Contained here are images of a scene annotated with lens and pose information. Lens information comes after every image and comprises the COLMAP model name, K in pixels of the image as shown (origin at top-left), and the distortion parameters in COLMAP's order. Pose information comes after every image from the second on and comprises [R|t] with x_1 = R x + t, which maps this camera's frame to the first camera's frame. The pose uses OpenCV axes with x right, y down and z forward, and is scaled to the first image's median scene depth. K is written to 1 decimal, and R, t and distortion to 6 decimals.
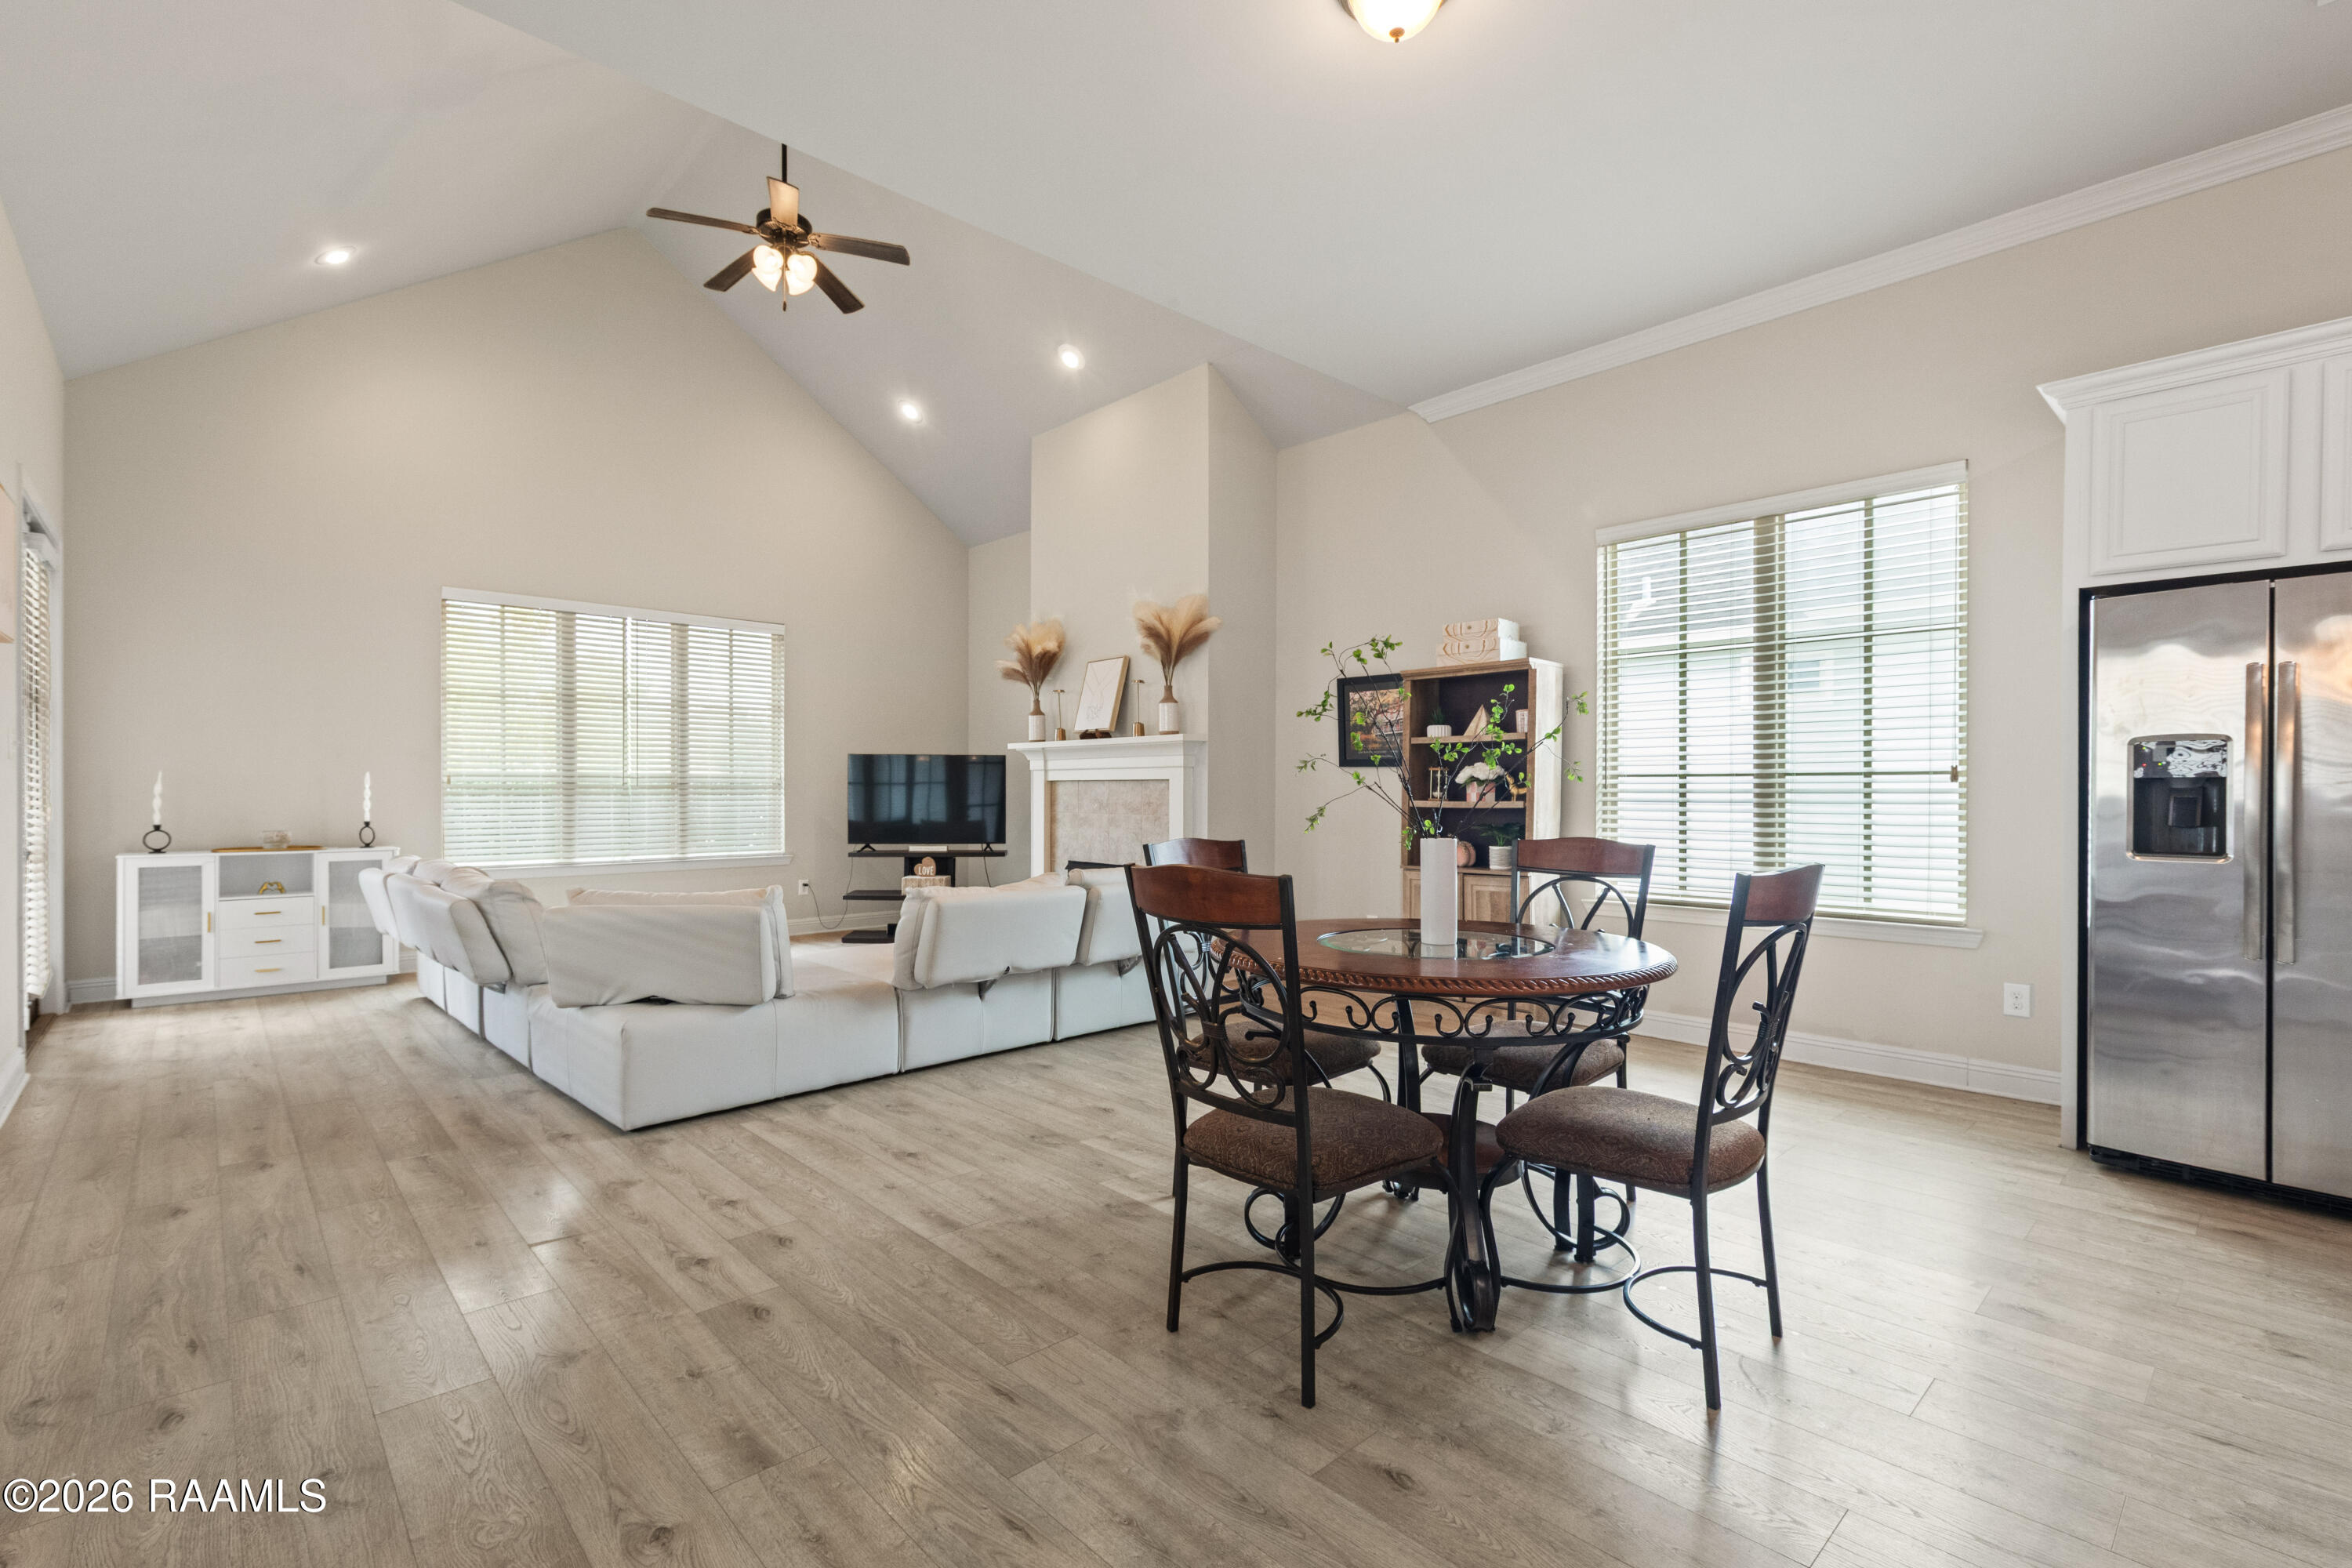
lens RADIAL K [[1053.9, 0, 1182.3], [0, 1053.9, 799.3], [0, 0, 1]] dist [0.000318, -0.000416]
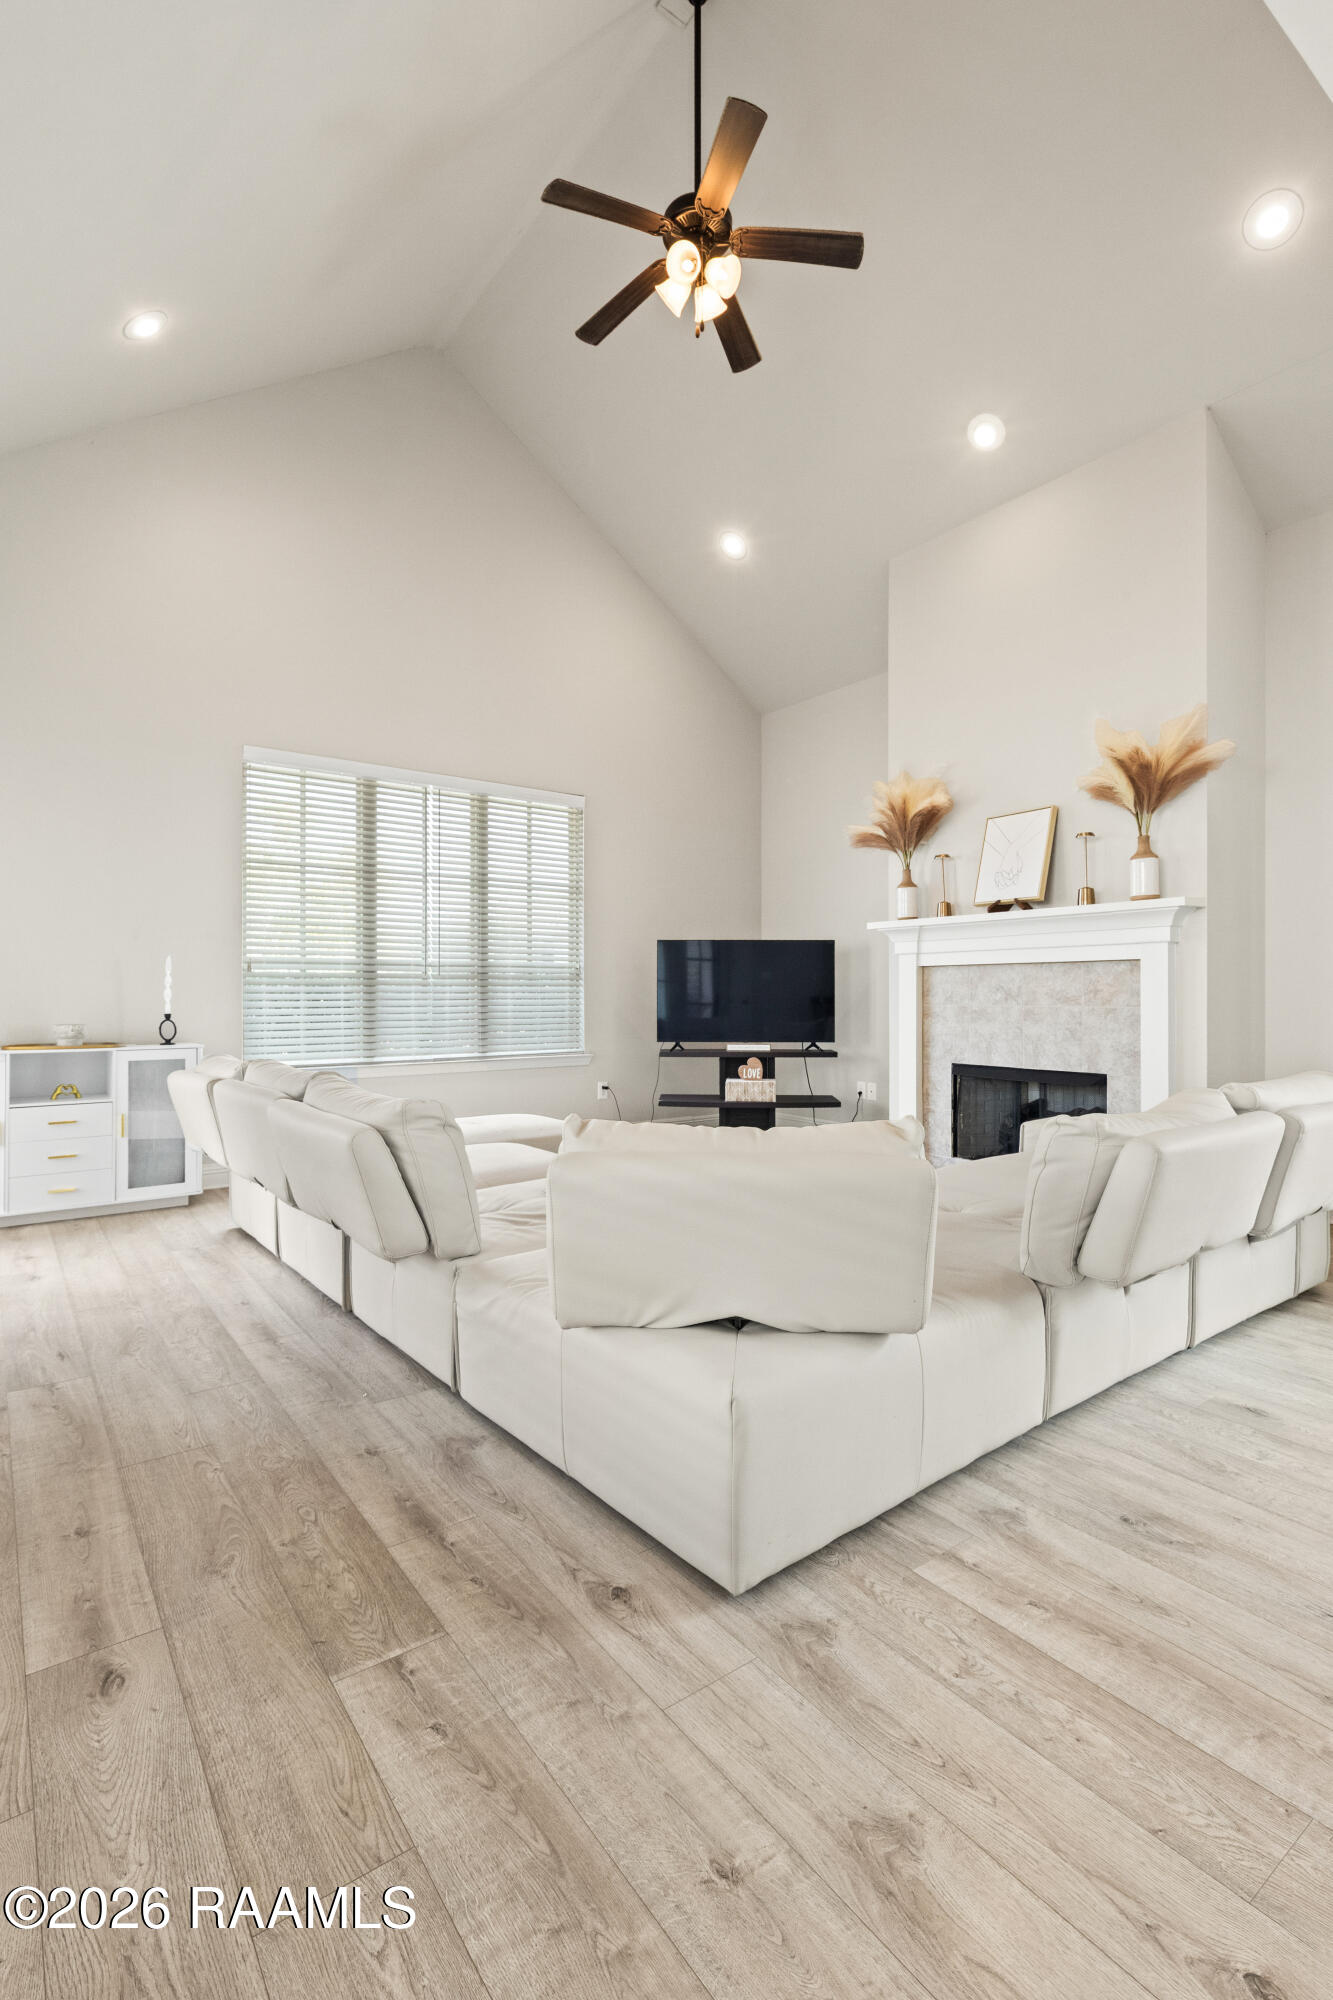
lens RADIAL K [[932.9, 0, 670.9], [0, 932.9, 989.8], [0, 0, 1]] dist [0.000261, 0.000226]
pose [[0.993094, -0.002866, -0.117288, -0.317646], [0.001259, 0.999904, -0.013775, 0.014246], [0.117316, 0.013532, 0.993002, 0.336822]]
